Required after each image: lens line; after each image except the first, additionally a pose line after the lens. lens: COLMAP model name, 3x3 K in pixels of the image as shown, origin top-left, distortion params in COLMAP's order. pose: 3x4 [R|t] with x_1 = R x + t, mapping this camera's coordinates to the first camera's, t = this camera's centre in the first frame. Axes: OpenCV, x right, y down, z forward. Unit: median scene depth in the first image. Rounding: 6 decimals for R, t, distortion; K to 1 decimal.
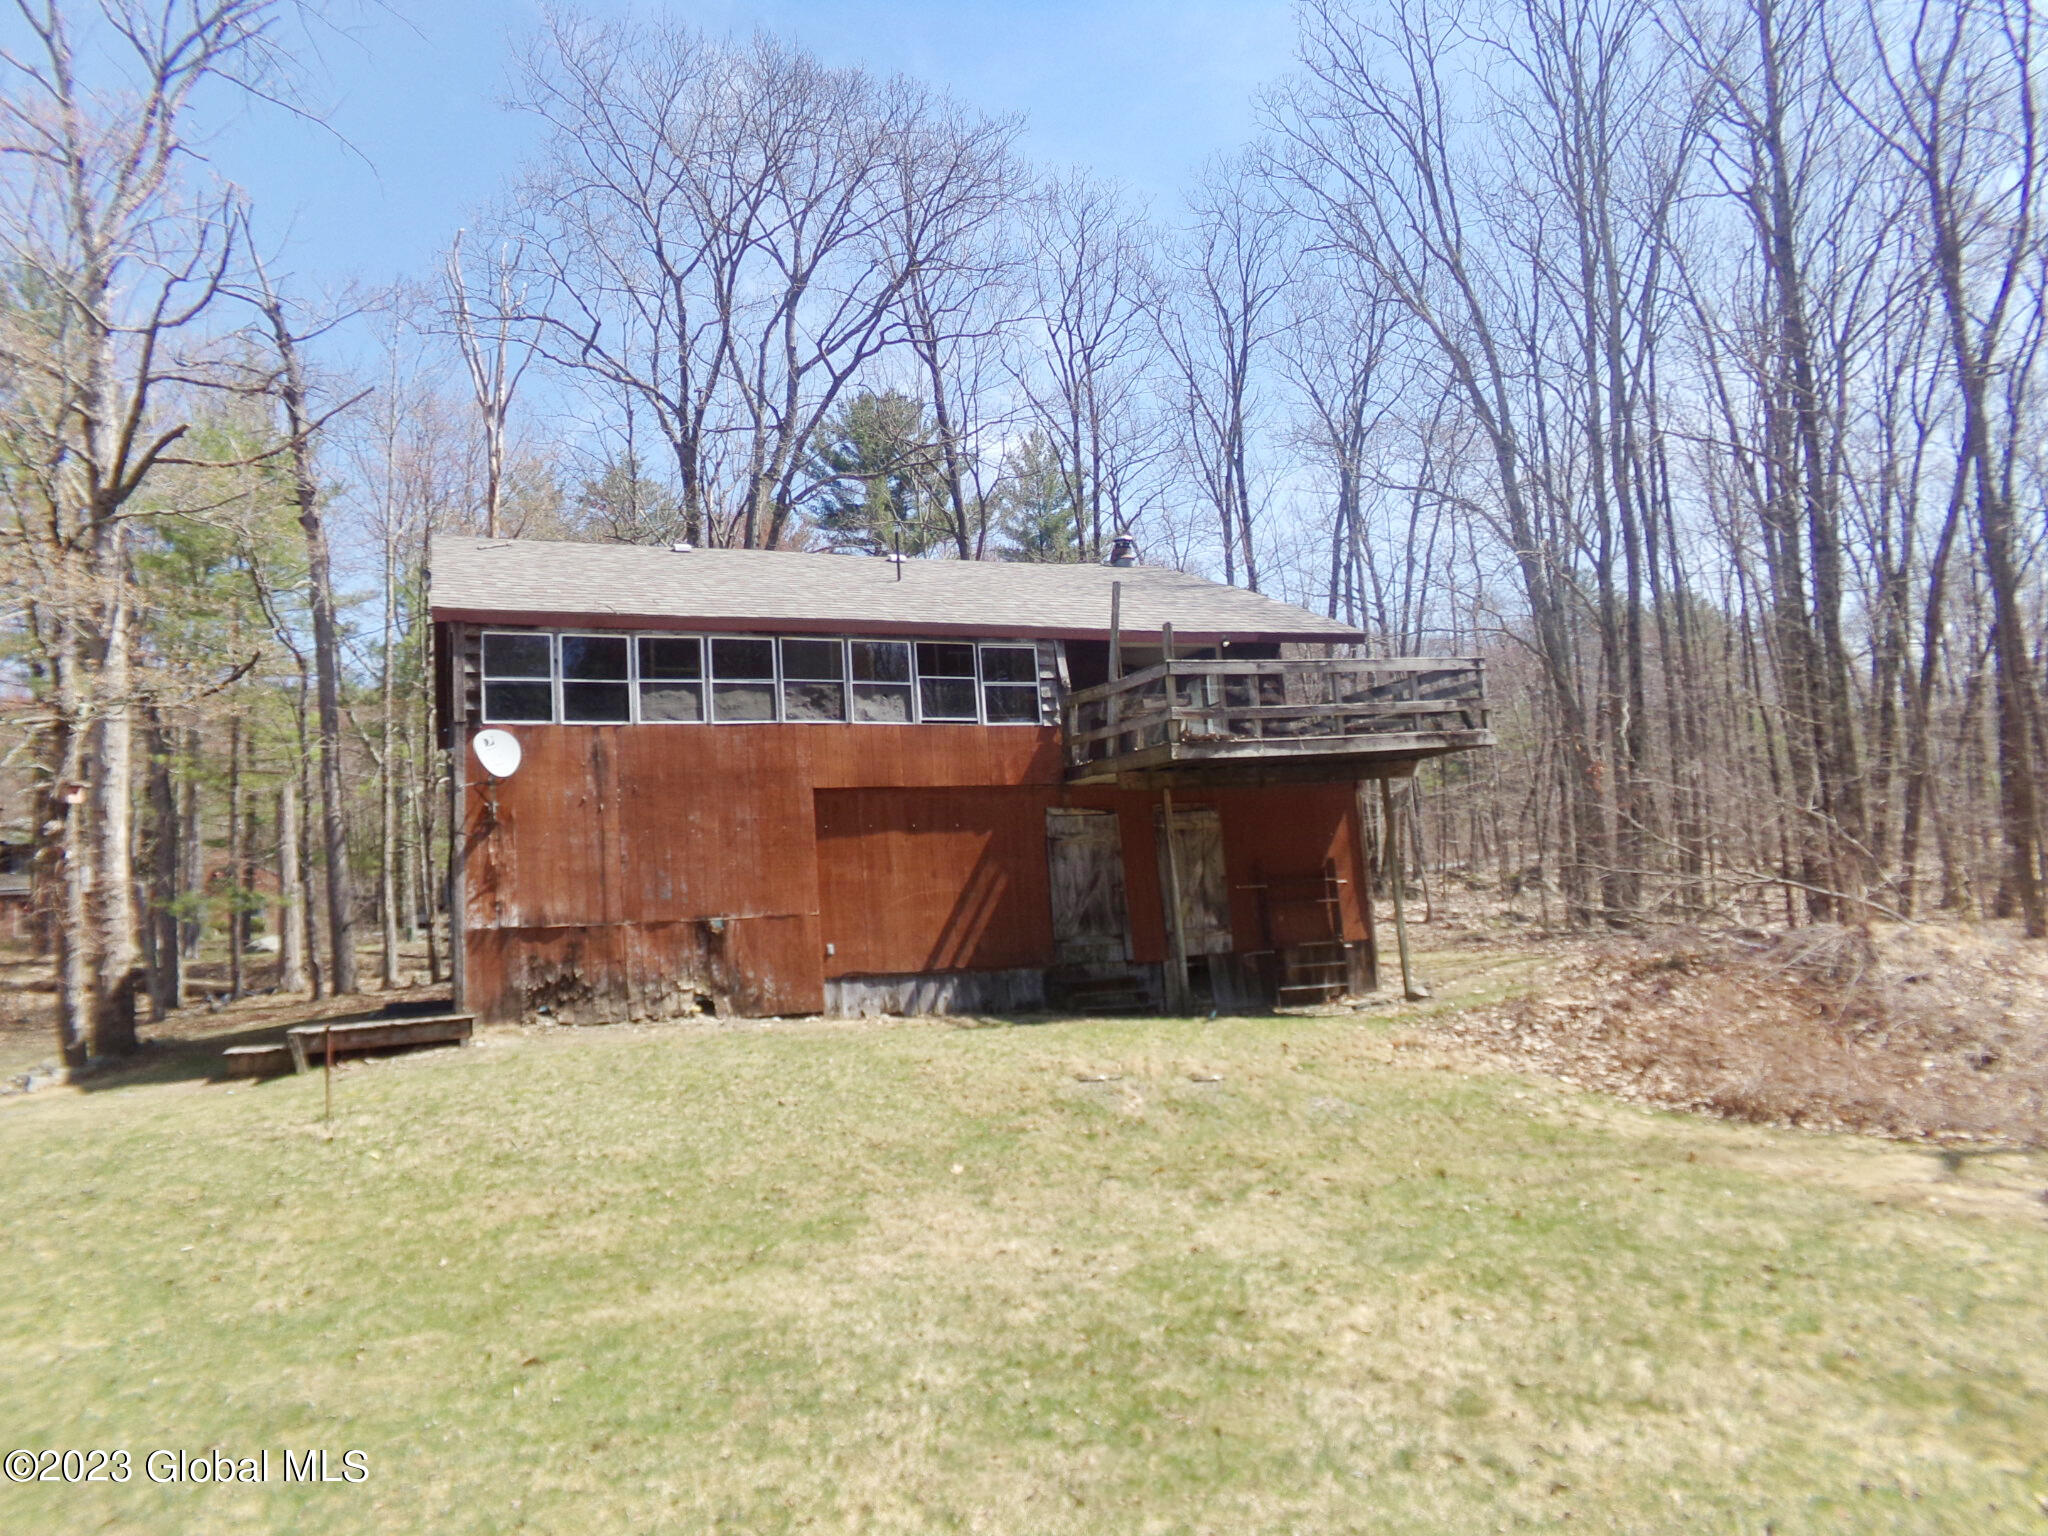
lens RADIAL K [[1359.0, 0, 1024.7], [0, 1359.0, 800.1], [0, 0, 1]] dist [-0.047005, 0.103352]
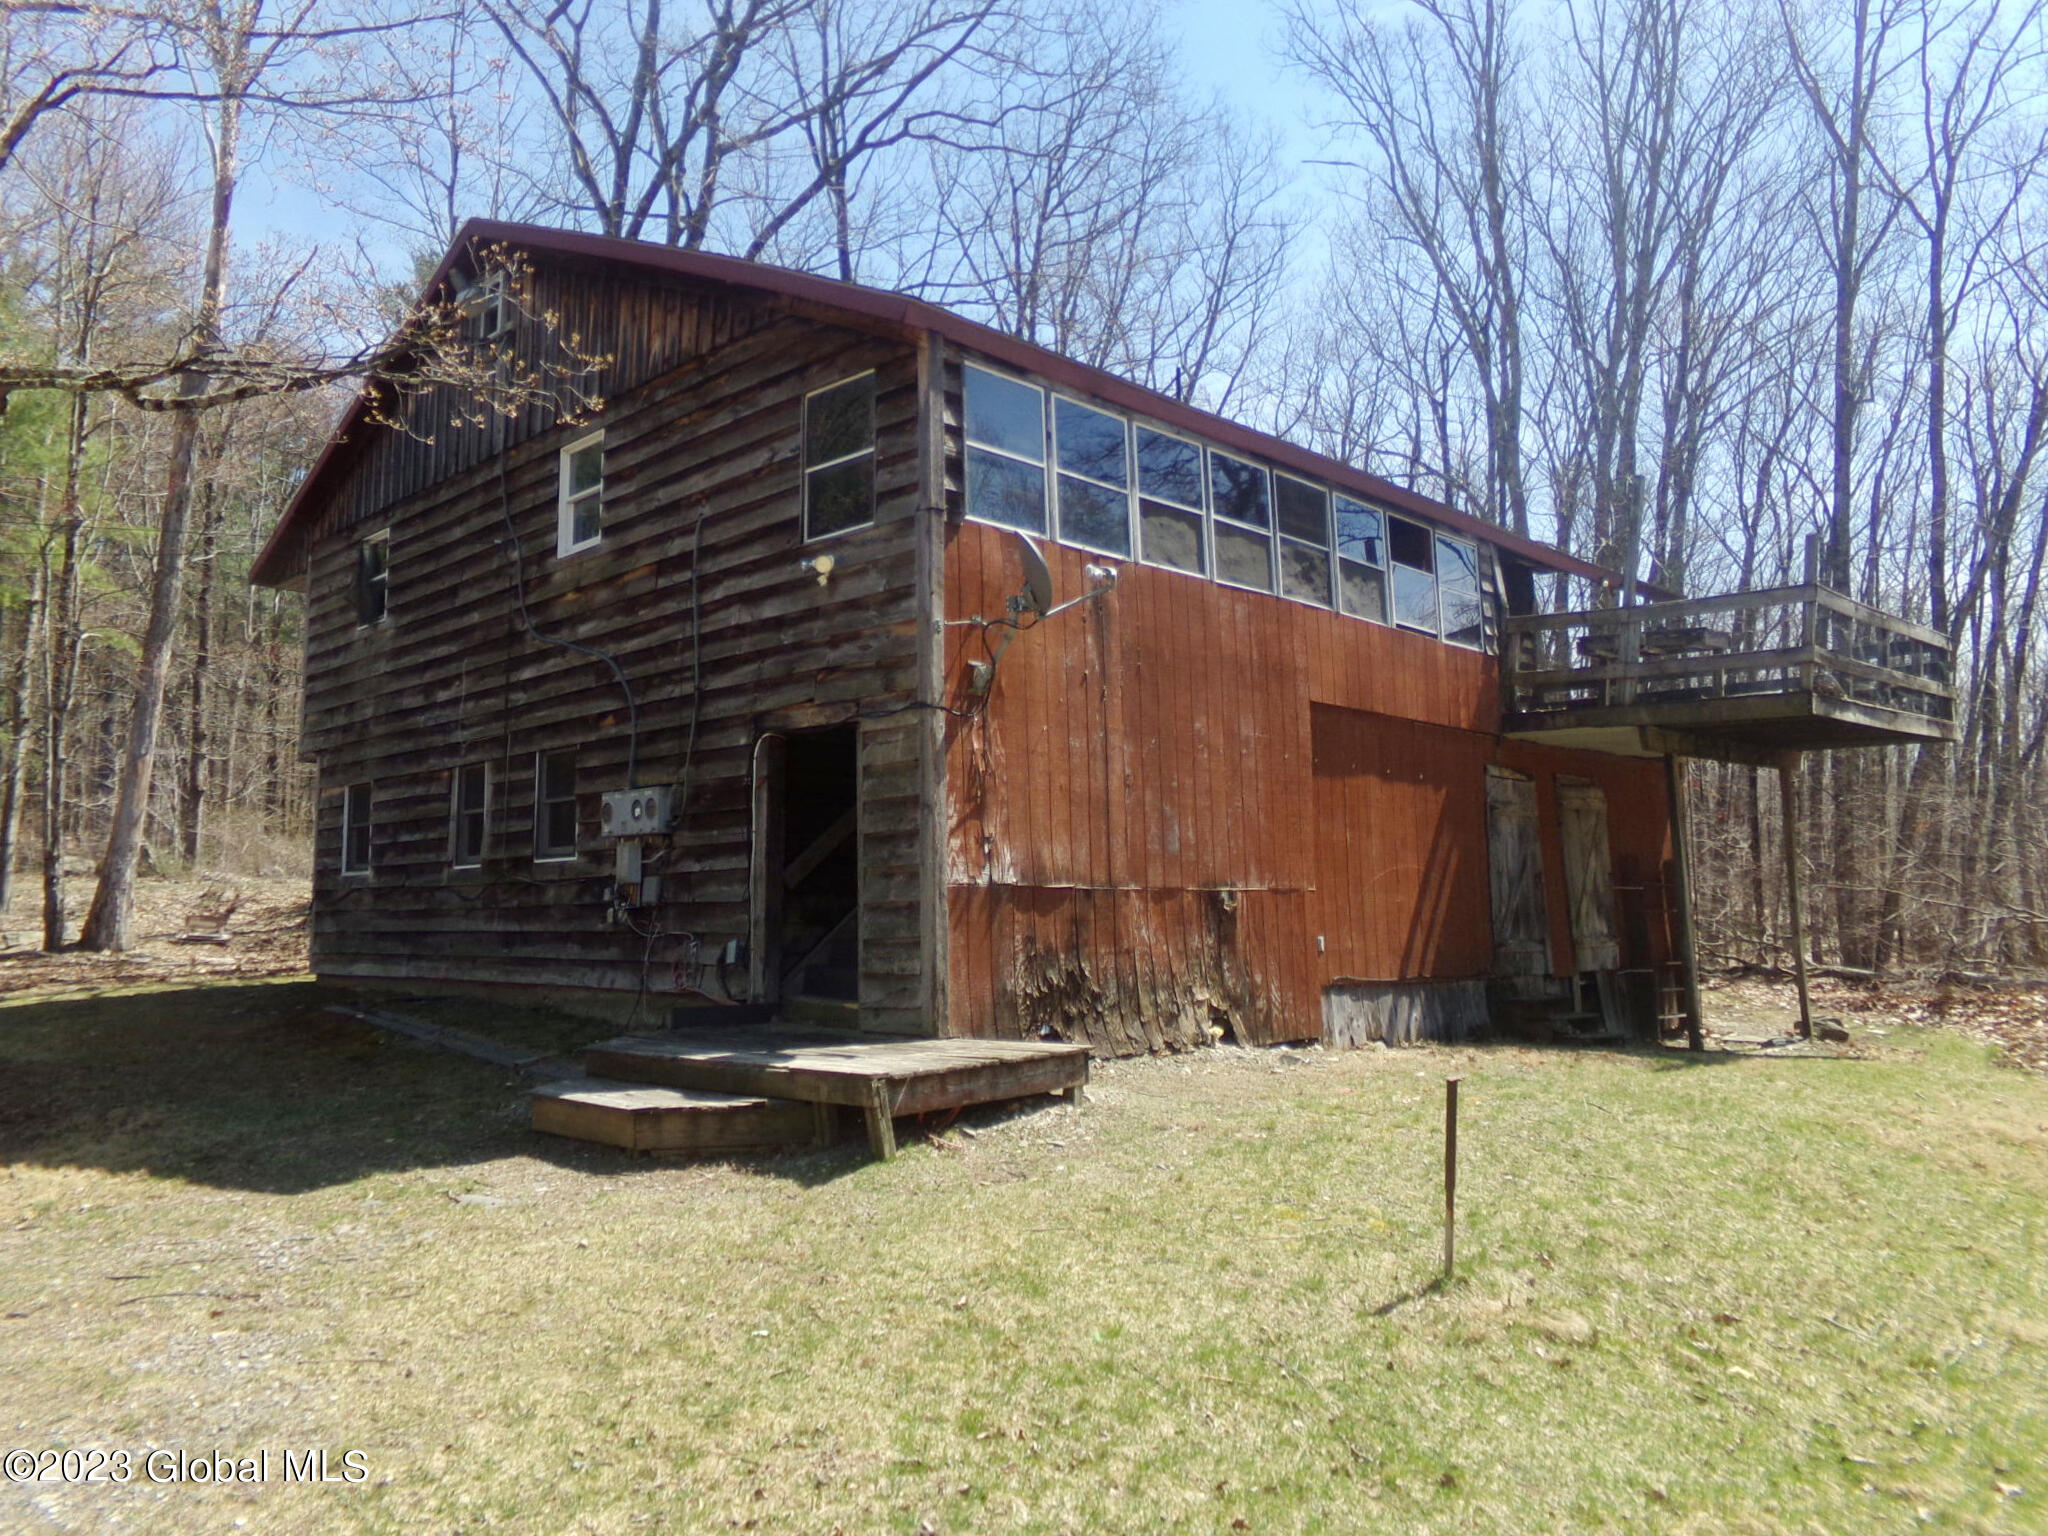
lens RADIAL K [[1423.8, 0, 1023.2], [0, 1423.8, 758.7], [0, 0, 1]] dist [-0.049434, 0.128746]
pose [[0.913217, 0.096727, 0.395826, -0.584338], [-0.090729, 0.995299, -0.033896, 0.058633], [-0.397244, -0.004959, 0.917700, 0.432797]]
